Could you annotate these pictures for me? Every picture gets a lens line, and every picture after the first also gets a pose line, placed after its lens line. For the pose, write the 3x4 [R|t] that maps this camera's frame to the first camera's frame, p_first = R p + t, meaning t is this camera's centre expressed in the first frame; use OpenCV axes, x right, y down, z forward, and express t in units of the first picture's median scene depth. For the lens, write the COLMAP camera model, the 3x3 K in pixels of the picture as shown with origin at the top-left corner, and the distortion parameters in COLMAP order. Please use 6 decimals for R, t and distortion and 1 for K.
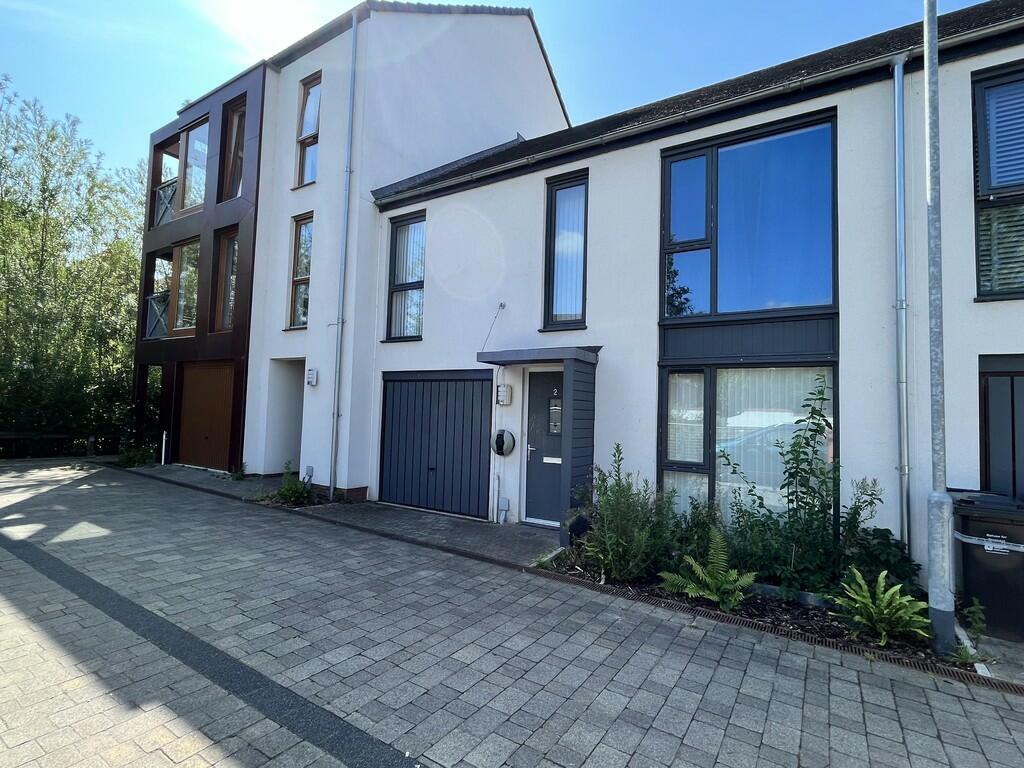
lens RADIAL K [[503.2, 0, 509.3], [0, 503.2, 385.0], [0, 0, 1]] dist [-0.001957, -0.000955]
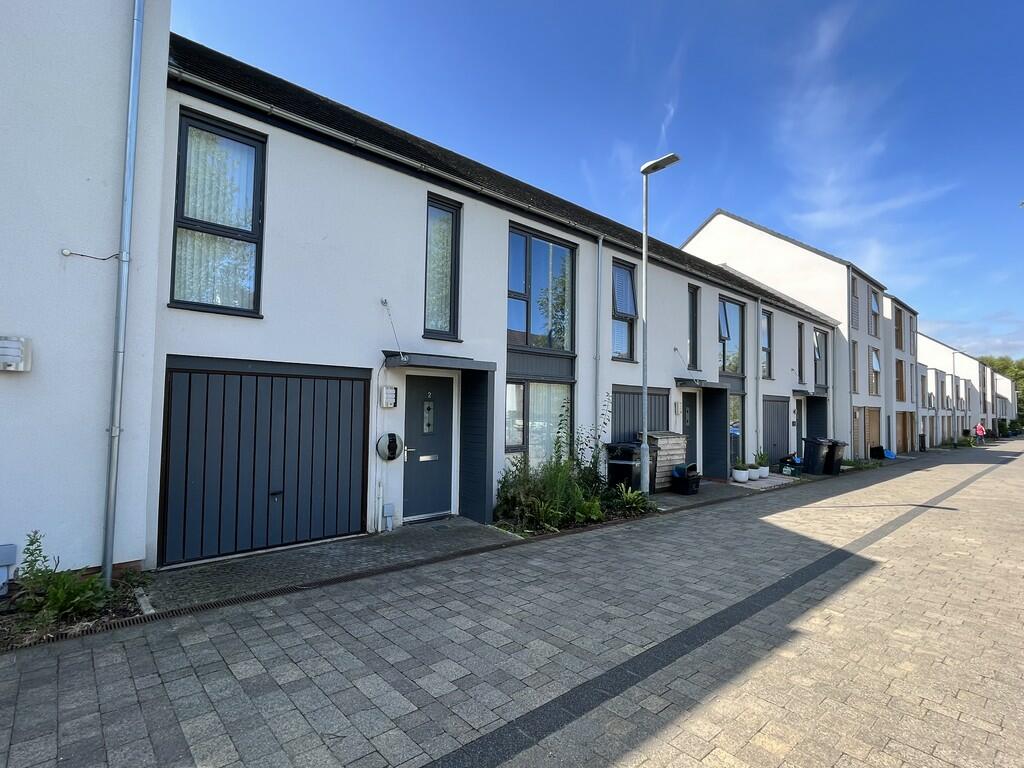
lens RADIAL K [[503.2, 0, 509.9], [0, 503.2, 385.2], [0, 0, 1]] dist [-0.001957, -0.000955]
pose [[0.269065, 0.013932, 0.963021, -1.272233], [-0.060493, 0.998166, 0.002461, -0.028257], [-0.961220, -0.058918, 0.269414, 0.760443]]
